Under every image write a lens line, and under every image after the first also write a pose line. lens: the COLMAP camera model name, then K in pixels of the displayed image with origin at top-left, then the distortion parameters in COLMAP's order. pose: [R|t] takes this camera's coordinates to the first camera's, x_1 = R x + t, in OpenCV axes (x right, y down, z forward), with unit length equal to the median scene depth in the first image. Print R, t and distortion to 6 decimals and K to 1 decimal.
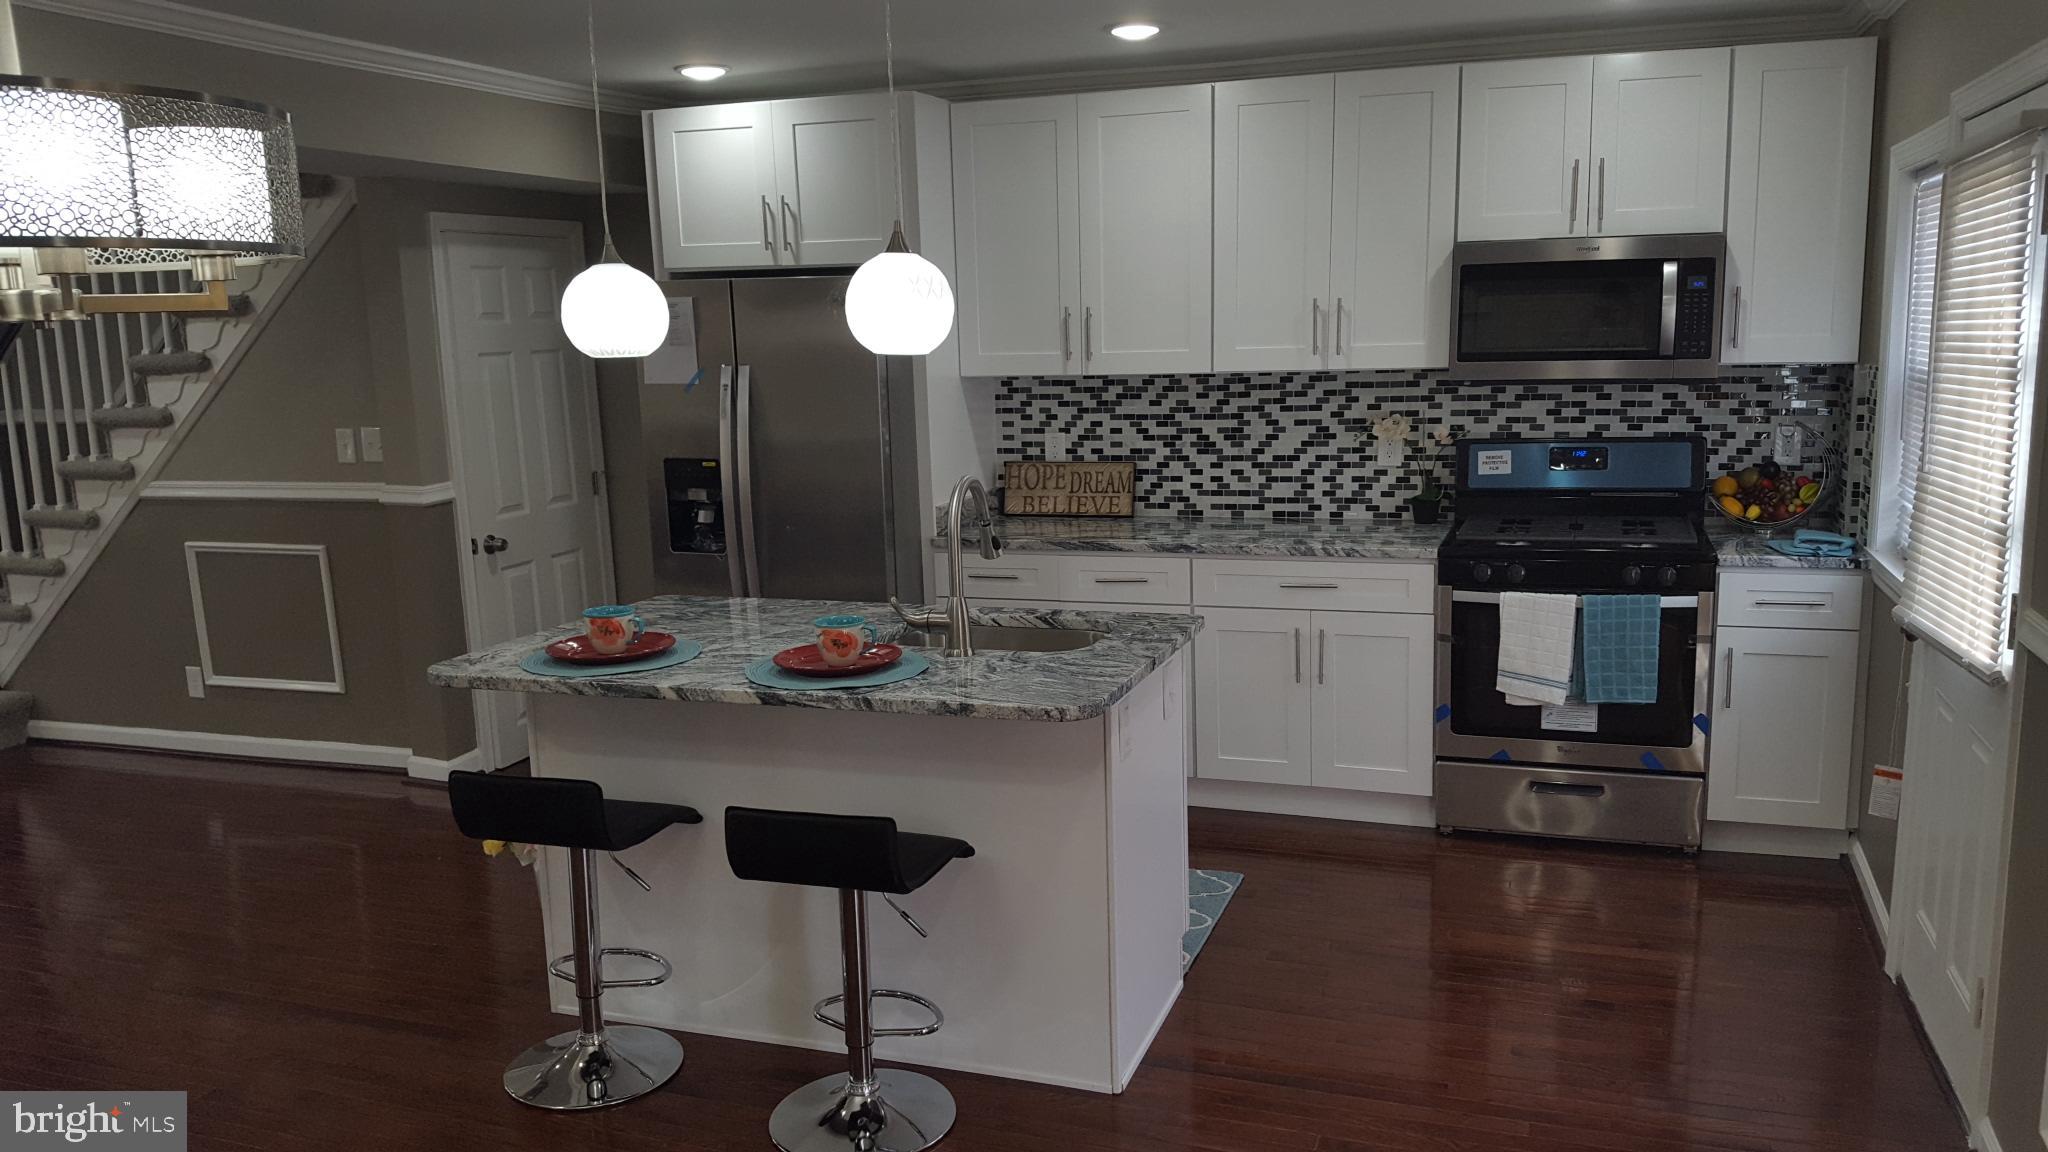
lens RADIAL K [[1510.2, 0, 1040.6], [0, 1510.2, 619.9], [0, 0, 1]] dist [0.071774, -0.135628]
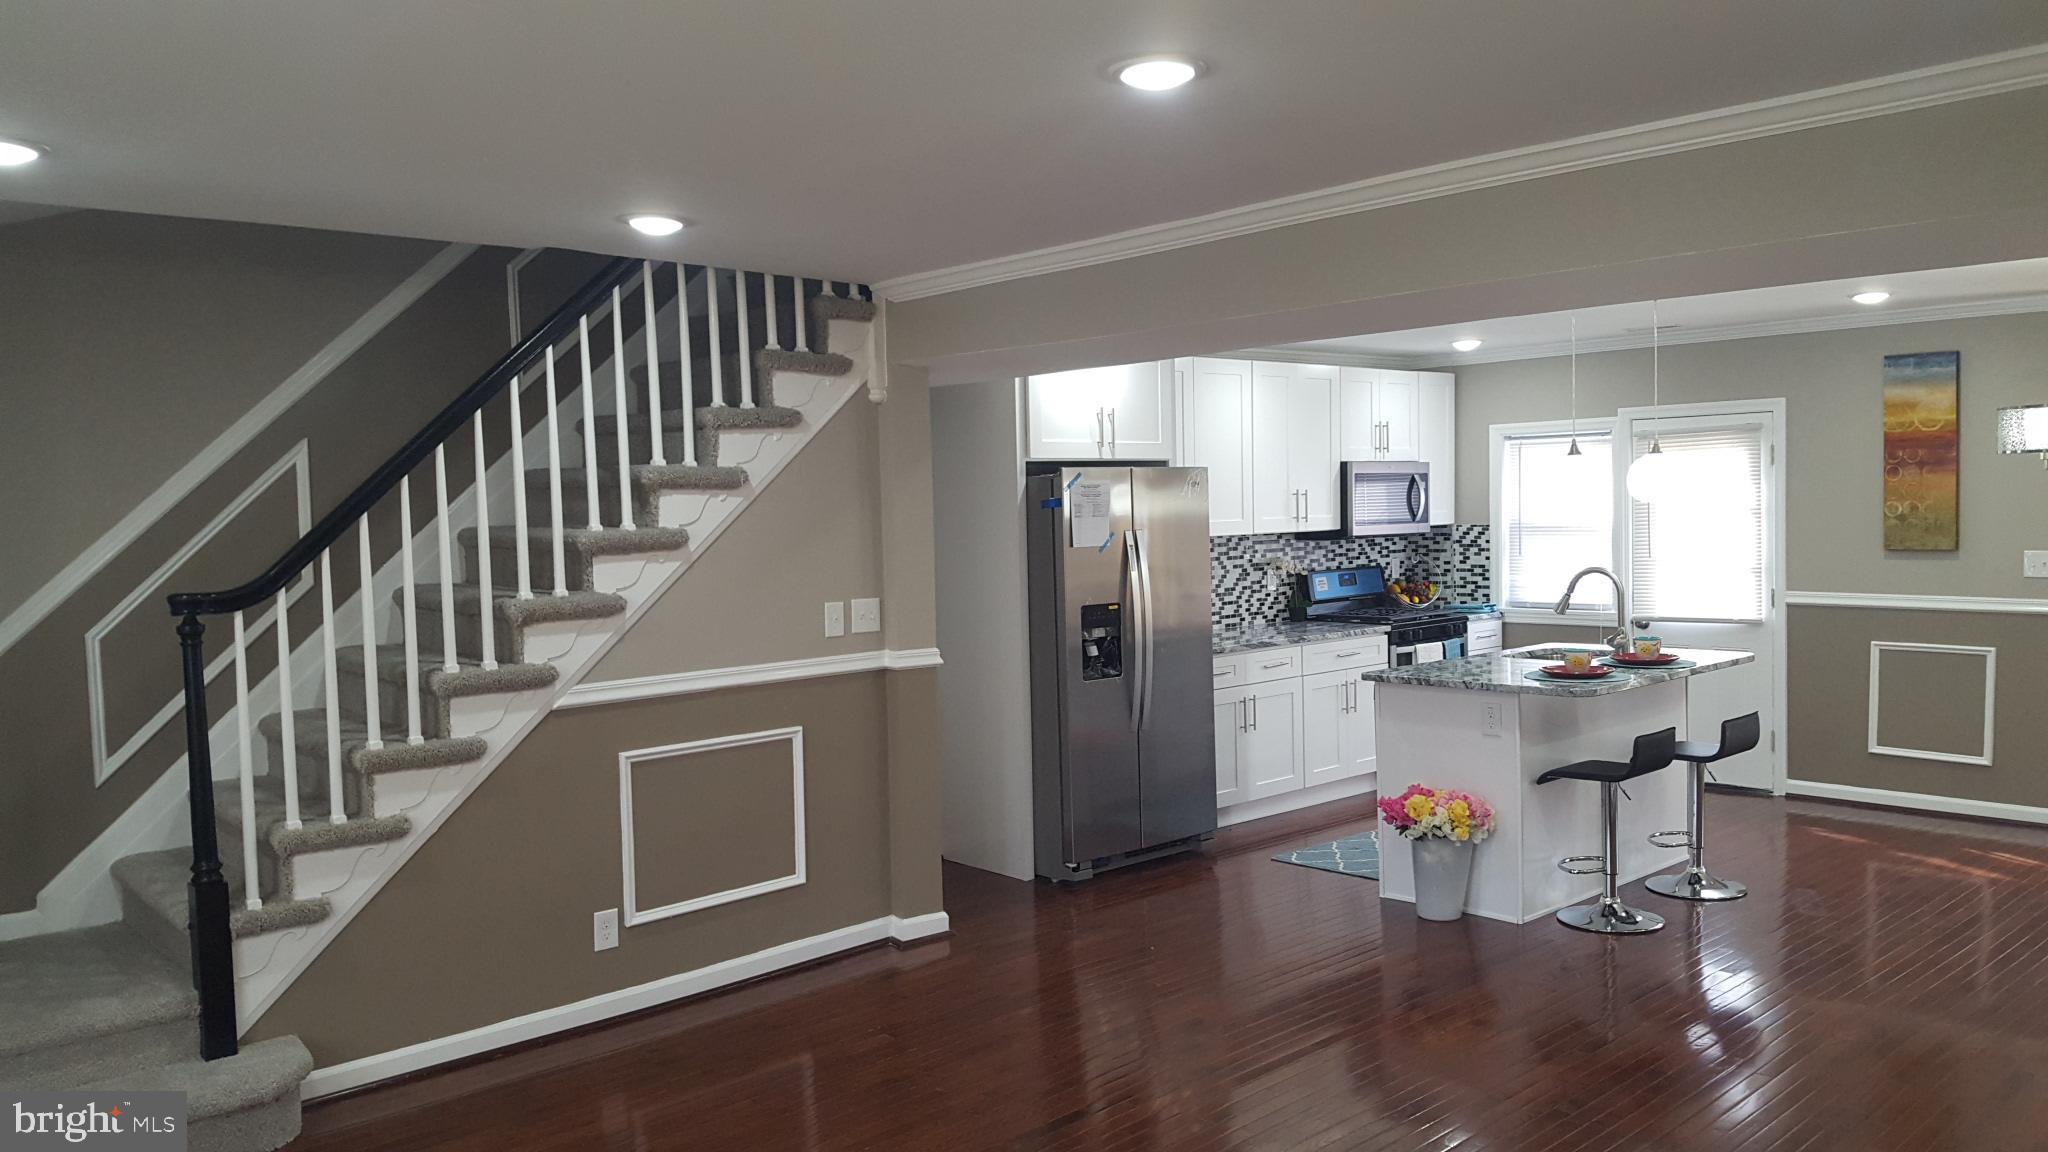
lens RADIAL K [[1510.2, 0, 1026.8], [0, 1510.2, 589.2], [0, 0, 1]] dist [0.071774, -0.135628]
pose [[0.460441, -0.036158, 0.886953, -1.334020], [0.180806, 0.982045, -0.053827, -0.060930], [-0.869082, 0.185150, 0.458712, 0.462154]]
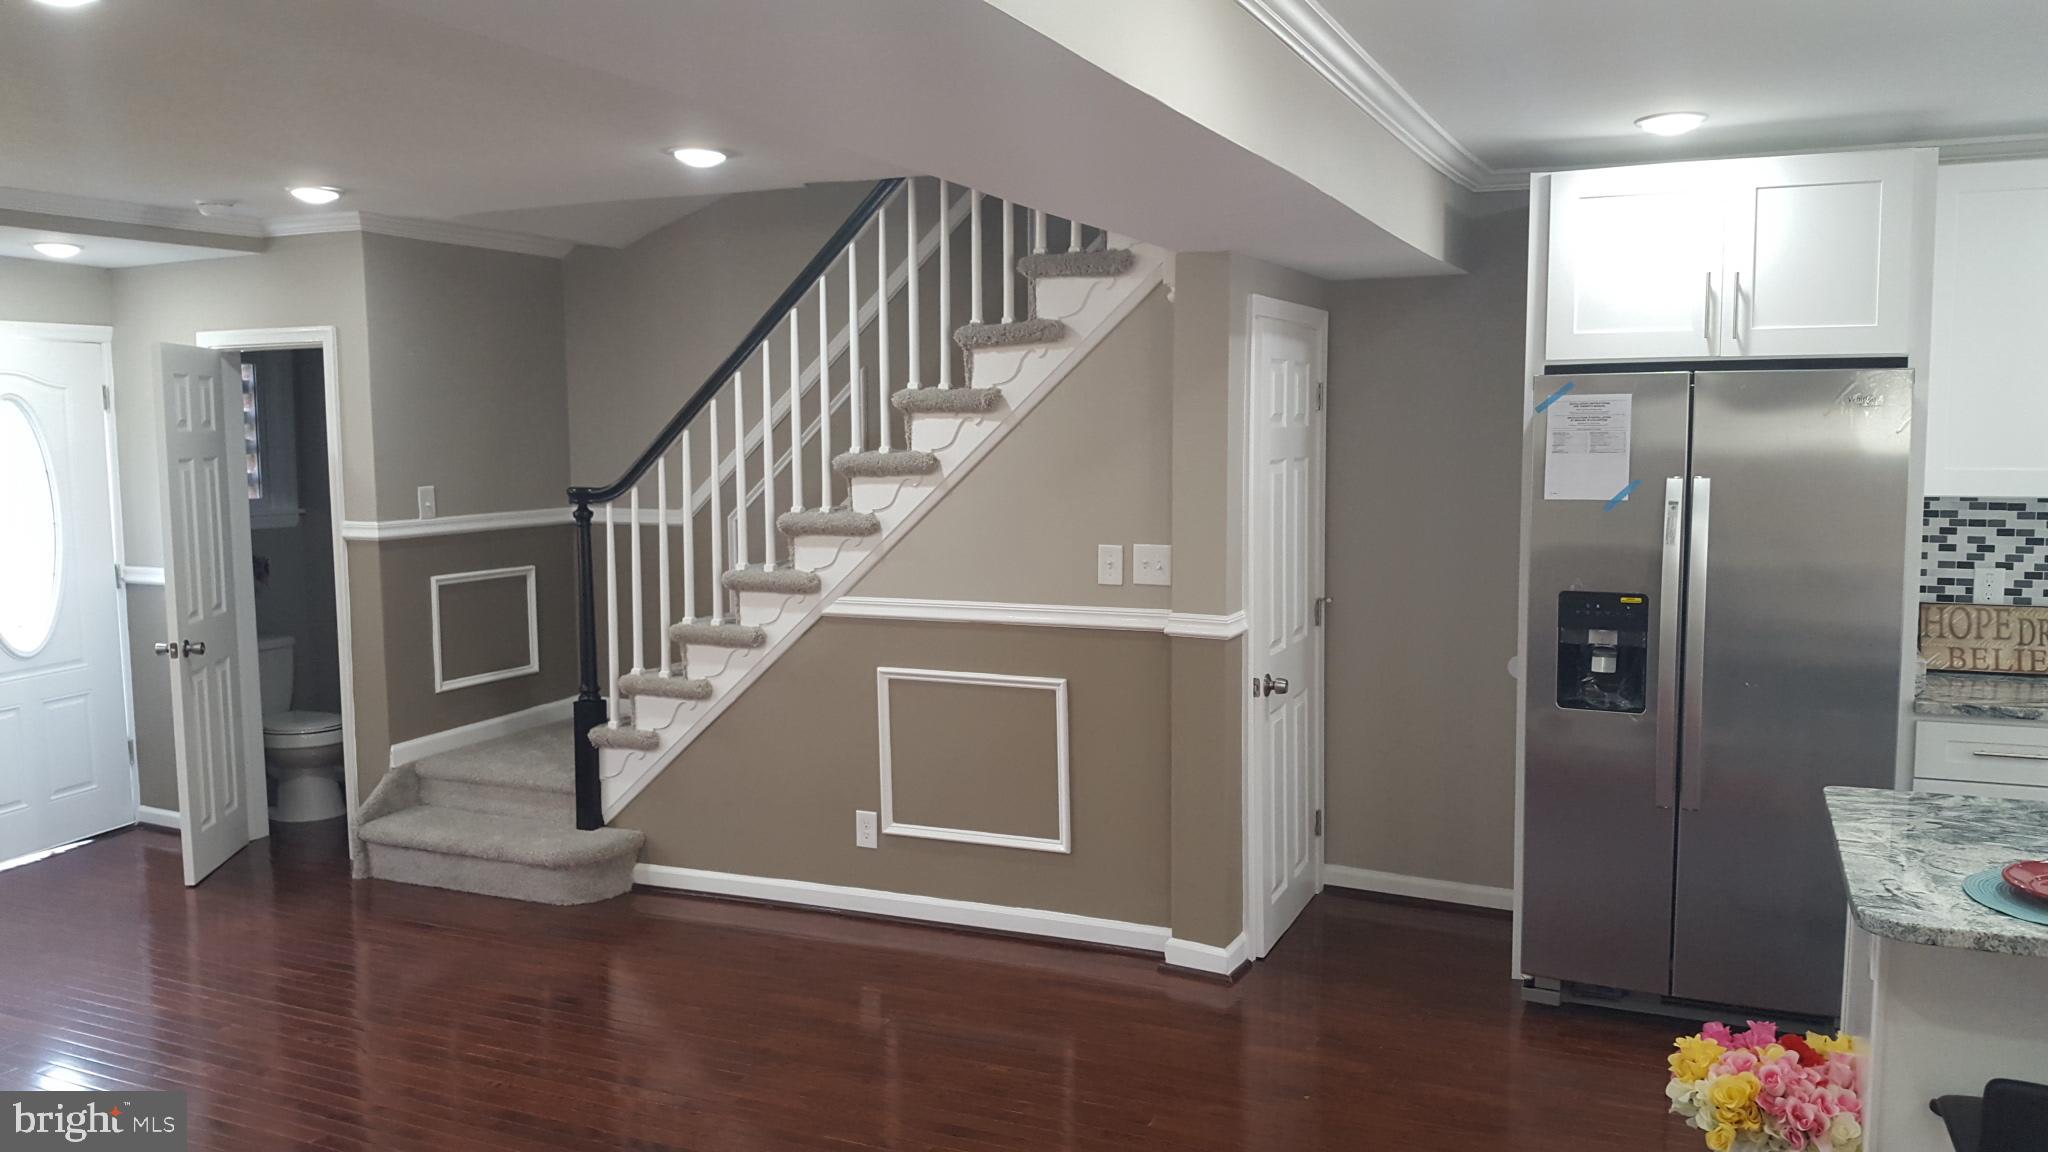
lens RADIAL K [[1510.2, 0, 1044.7], [0, 1510.2, 580.0], [0, 0, 1]] dist [0.071774, -0.135628]
pose [[0.995885, 0.026929, -0.086534, -0.442161], [-0.035031, 0.995002, -0.093512, -0.026699], [0.083584, 0.096159, 0.991850, 0.173355]]
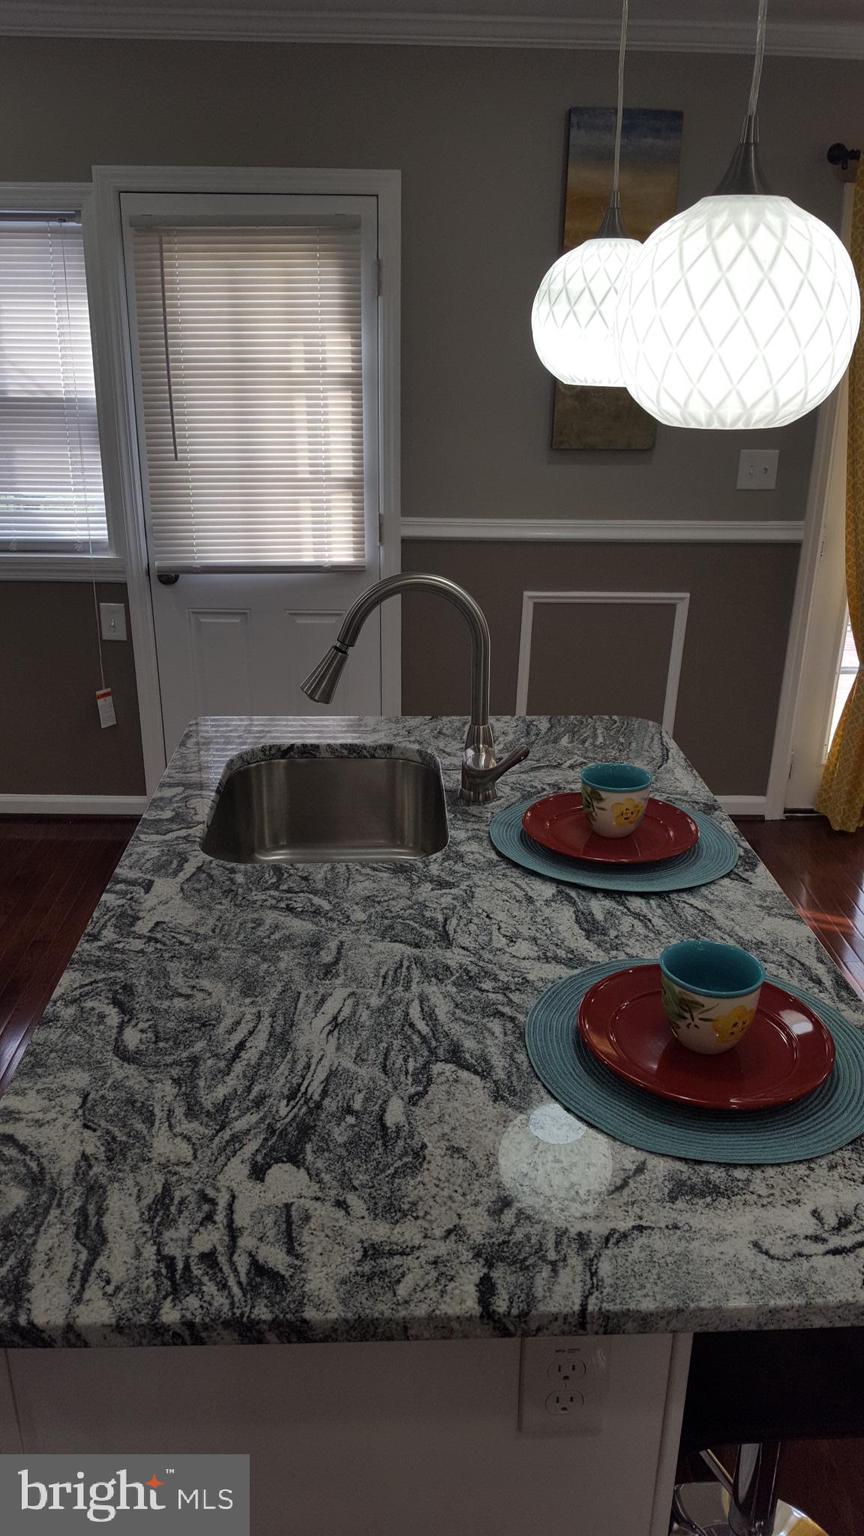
lens RADIAL K [[1132.7, 0, 446.4], [0, 1132.7, 773.9], [0, 0, 1]] dist [0.071774, -0.135628]
pose [[-0.395068, -0.315621, 0.862731, -0.340791], [0.160818, 0.900864, 0.403214, -0.140782], [-0.904466, 0.298040, -0.305145, 0.739385]]
